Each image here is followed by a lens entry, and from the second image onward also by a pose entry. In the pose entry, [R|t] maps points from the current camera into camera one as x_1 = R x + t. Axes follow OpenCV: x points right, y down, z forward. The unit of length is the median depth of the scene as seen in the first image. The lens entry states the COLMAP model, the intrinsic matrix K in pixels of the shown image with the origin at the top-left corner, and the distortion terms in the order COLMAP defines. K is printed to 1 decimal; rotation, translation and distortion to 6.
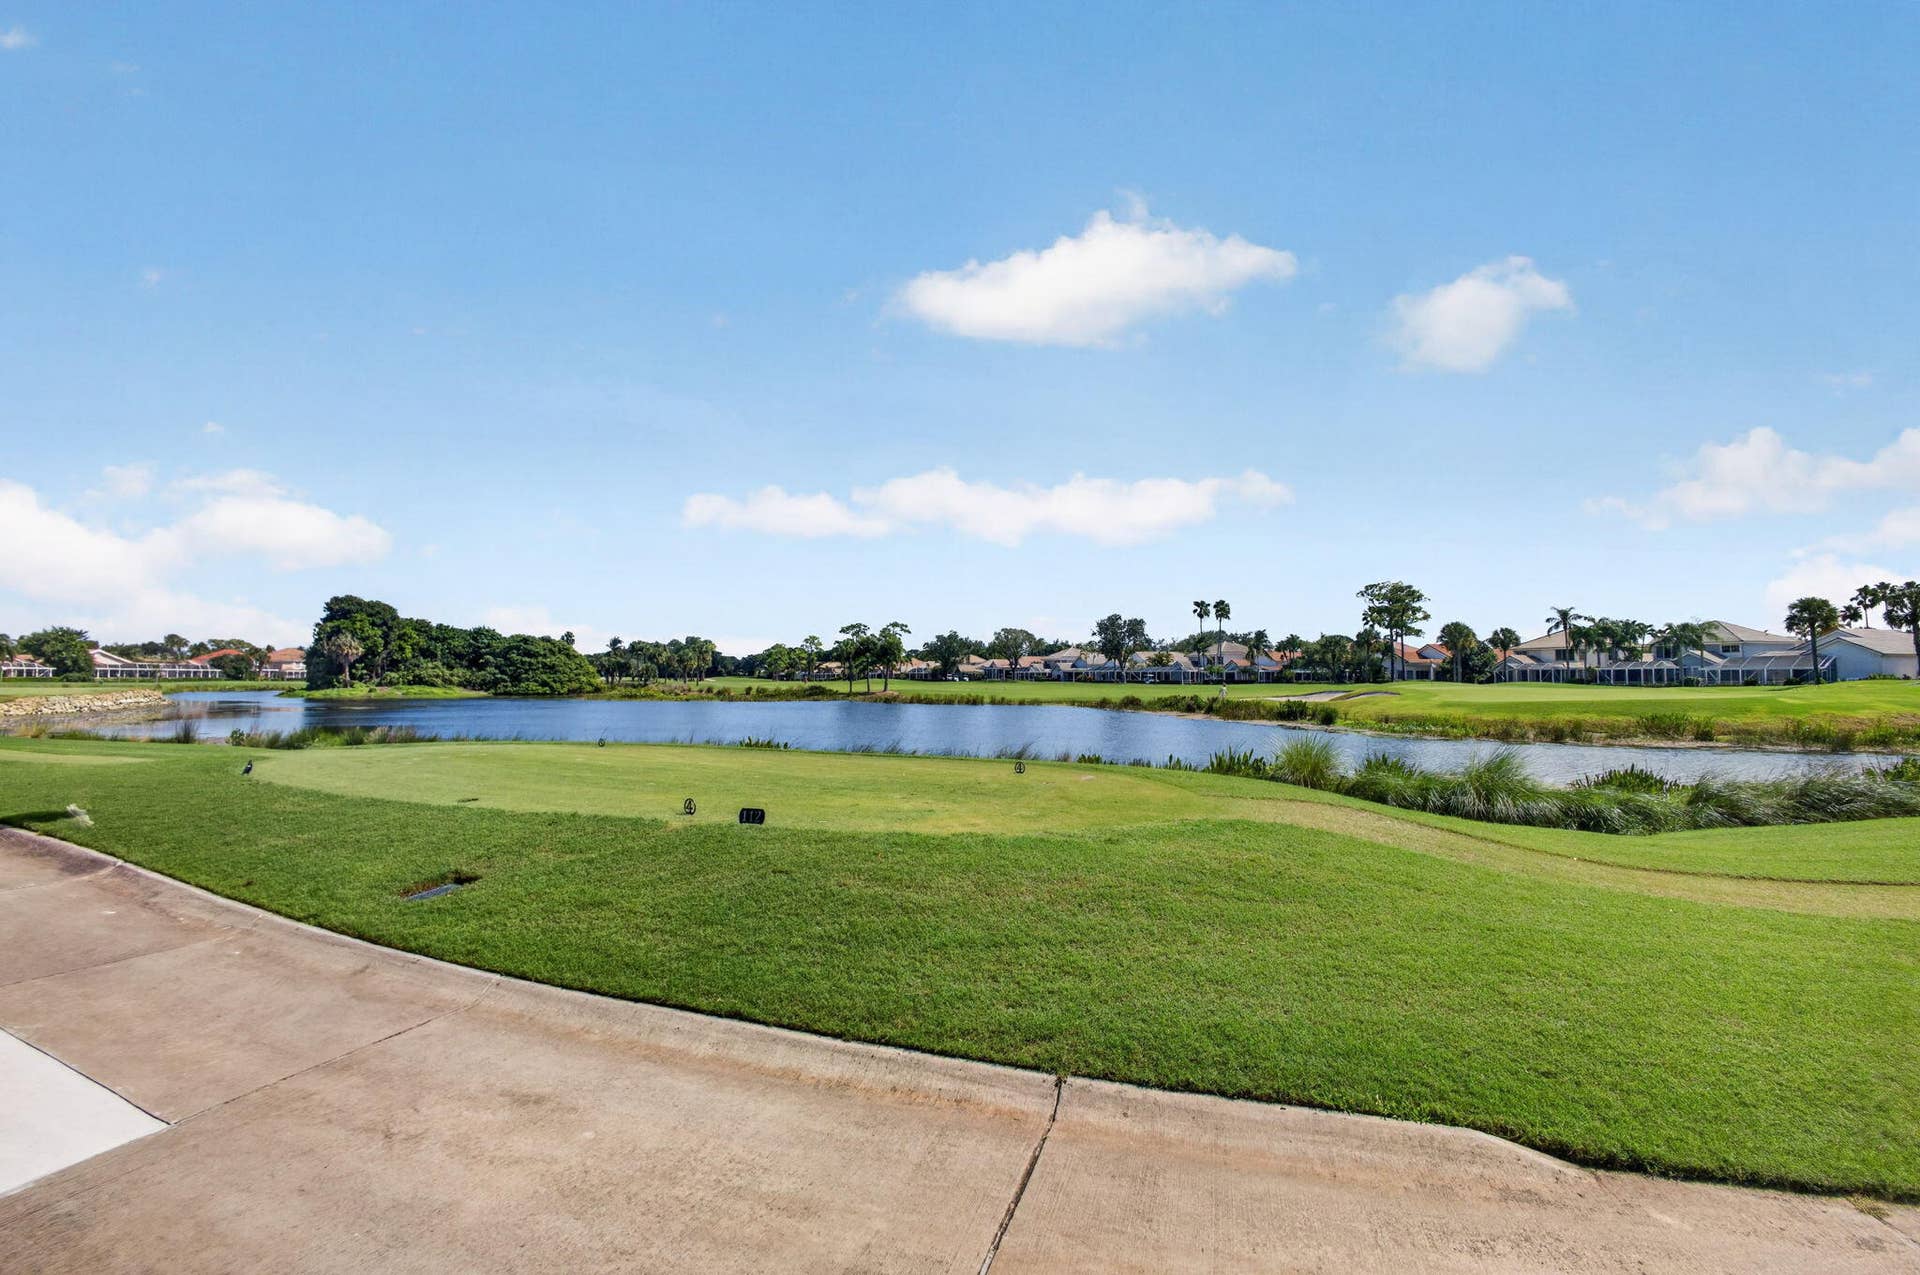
lens RADIAL K [[866.5, 0, 951.3], [0, 866.5, 655.3], [0, 0, 1]] dist [0.000309, 0.000509]
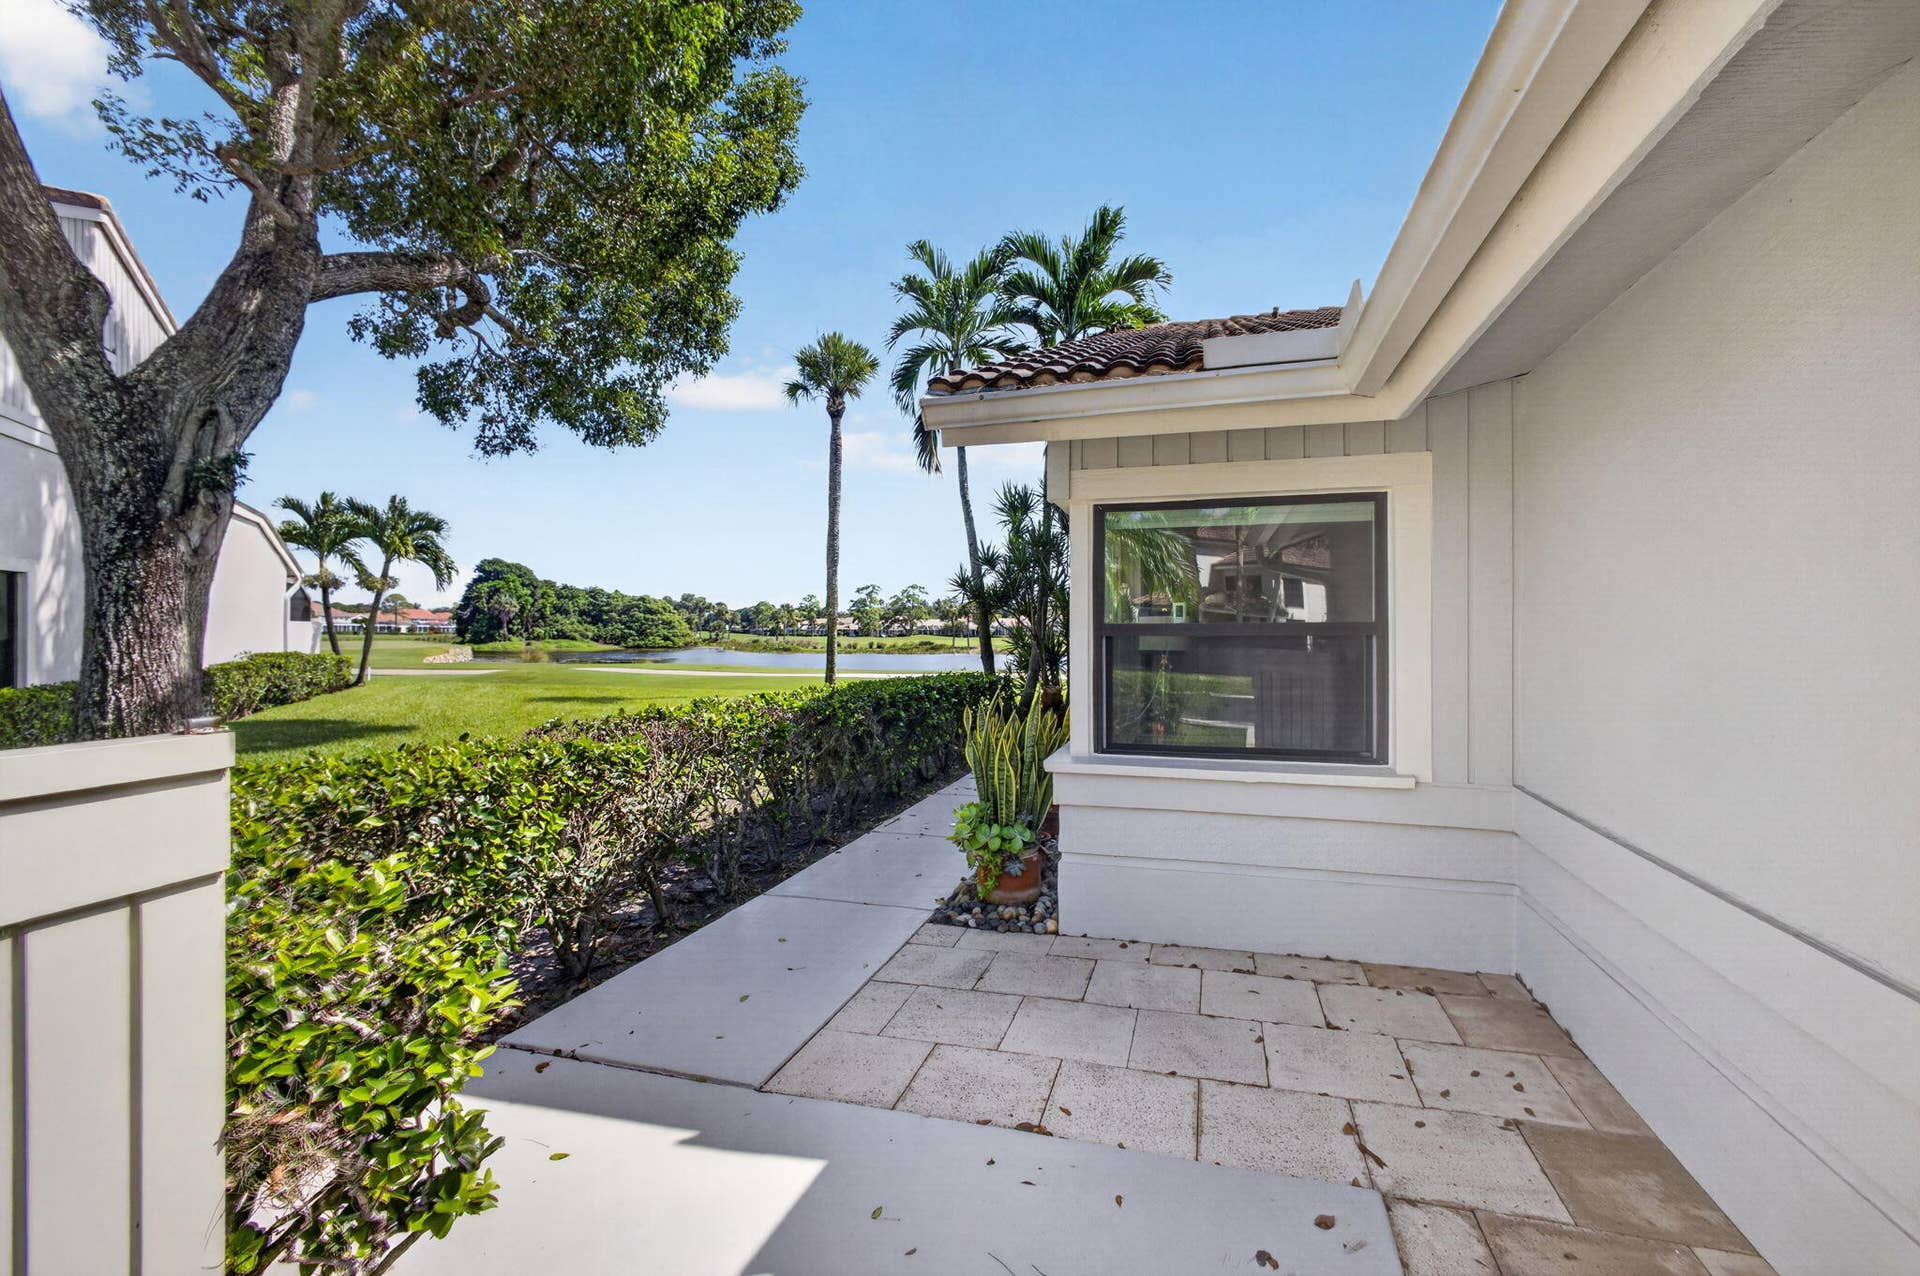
lens RADIAL K [[862.9, 0, 974.7], [0, 862.9, 648.0], [0, 0, 1]] dist [-0.002928, -0.000181]
pose [[0.989768, 0.003246, 0.142652, -0.231439], [-0.009338, 0.999072, 0.042057, -0.005831], [-0.142383, -0.042959, 0.988879, -0.177733]]
